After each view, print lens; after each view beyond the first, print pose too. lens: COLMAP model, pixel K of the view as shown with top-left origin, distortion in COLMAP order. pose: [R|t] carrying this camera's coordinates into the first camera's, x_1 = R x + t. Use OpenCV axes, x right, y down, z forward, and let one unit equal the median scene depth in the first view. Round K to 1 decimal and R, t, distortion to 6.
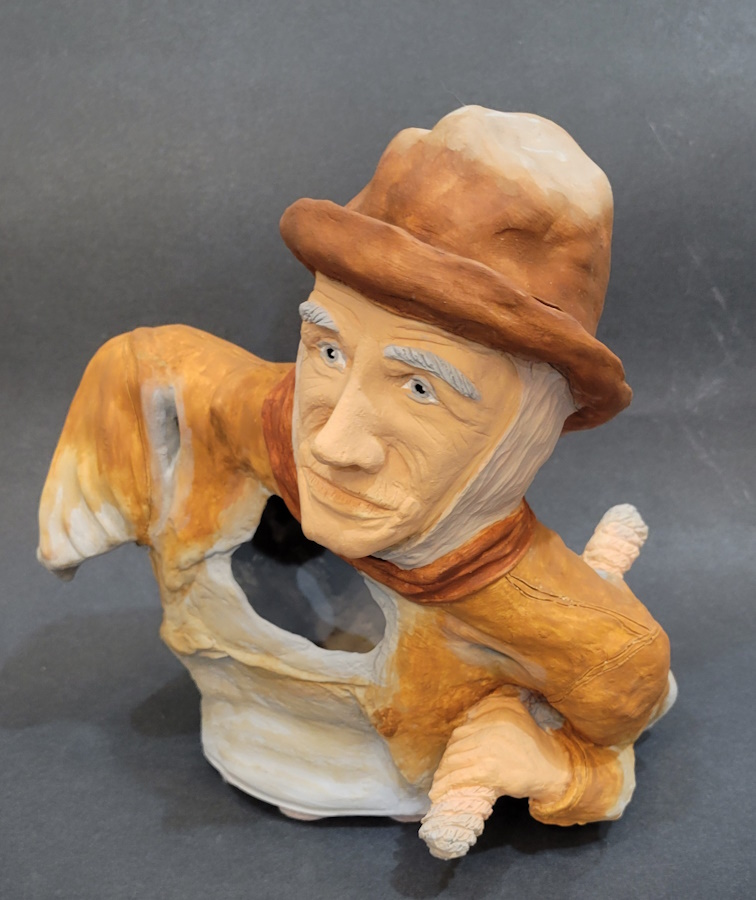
lens RADIAL K [[744.5, 0, 378.1], [0, 744.5, 434.2], [0, 0, 1]] dist [0.011486, 0.004284]
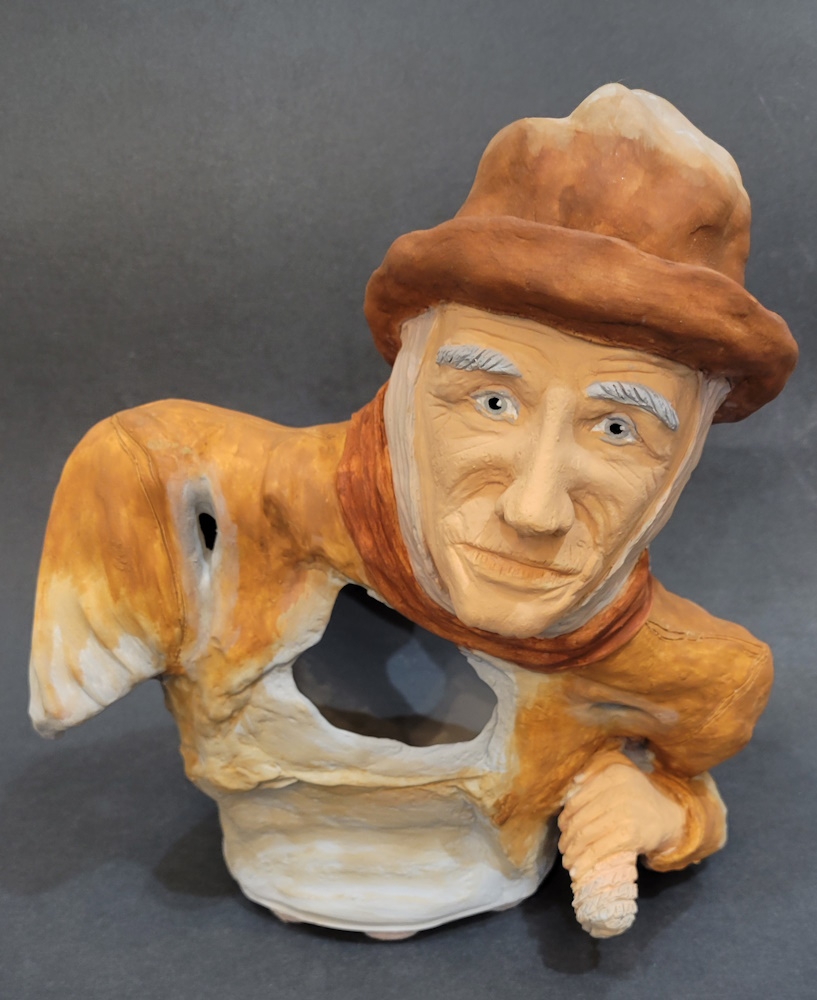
lens RADIAL K [[839.8, 0, 408.5], [0, 839.8, 535.2], [0, 0, 1]] dist [0.009709, -0.000626]
pose [[0.964343, -0.182343, 0.191818, -0.249818], [0.169249, 0.982097, 0.082708, -0.040030], [-0.203465, -0.047293, 0.977939, 0.065778]]
